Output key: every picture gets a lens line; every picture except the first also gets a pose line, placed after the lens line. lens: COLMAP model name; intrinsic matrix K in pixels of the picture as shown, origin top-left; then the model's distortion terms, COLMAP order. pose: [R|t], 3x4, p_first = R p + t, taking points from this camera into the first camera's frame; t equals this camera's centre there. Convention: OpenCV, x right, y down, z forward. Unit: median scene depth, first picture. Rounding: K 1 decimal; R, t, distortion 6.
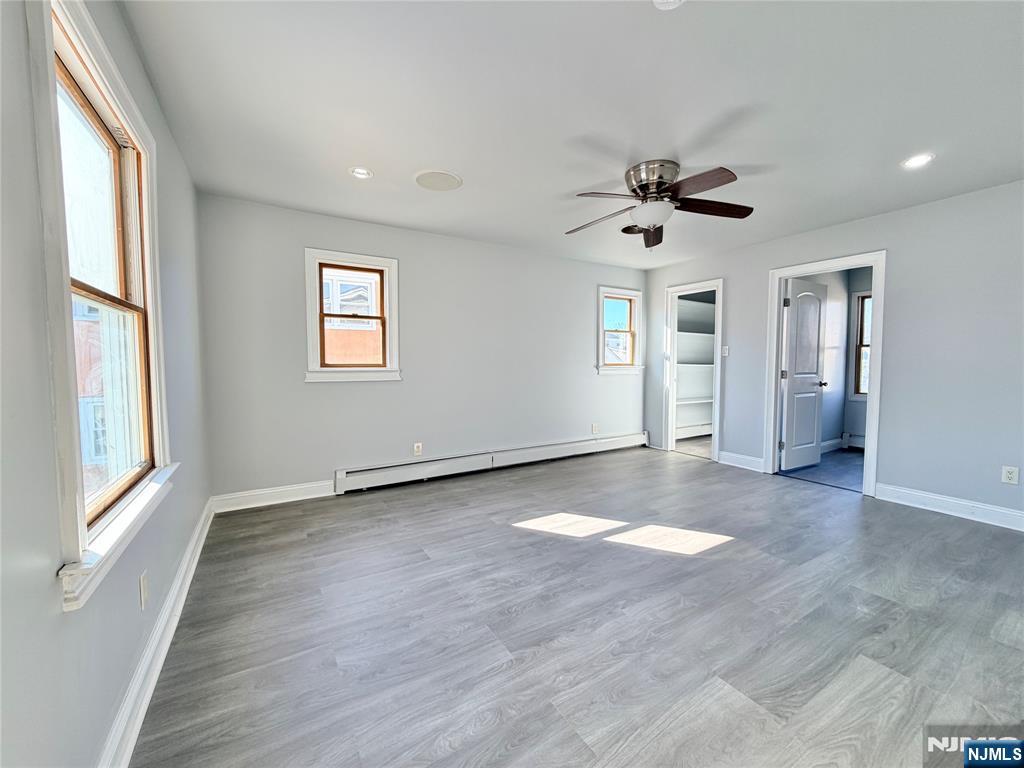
lens RADIAL K [[407.6, 0, 510.1], [0, 407.6, 383.8], [0, 0, 1]] dist [-0.000047, 0.000055]
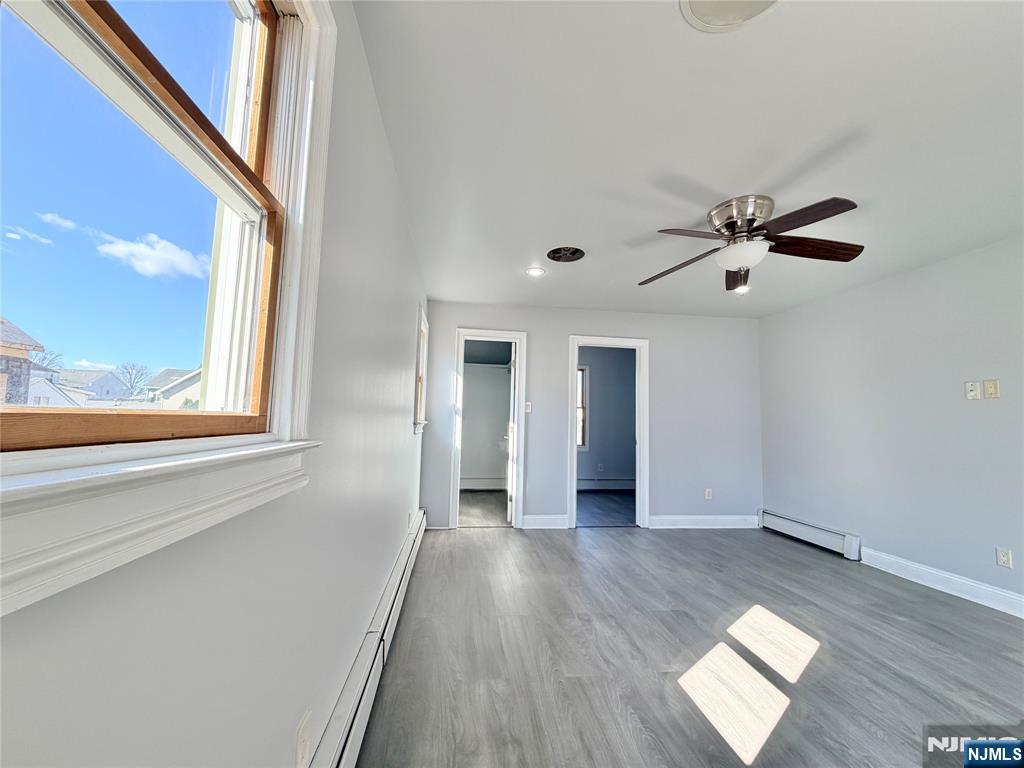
lens RADIAL K [[407.6, 0, 510.1], [0, 407.6, 383.8], [0, 0, 1]] dist [-0.000047, 0.000055]
pose [[0.406891, 0.088966, 0.909134, -0.578148], [0.025589, 0.993745, -0.108699, -0.050585], [-0.913118, 0.067492, 0.402069, 1.030537]]
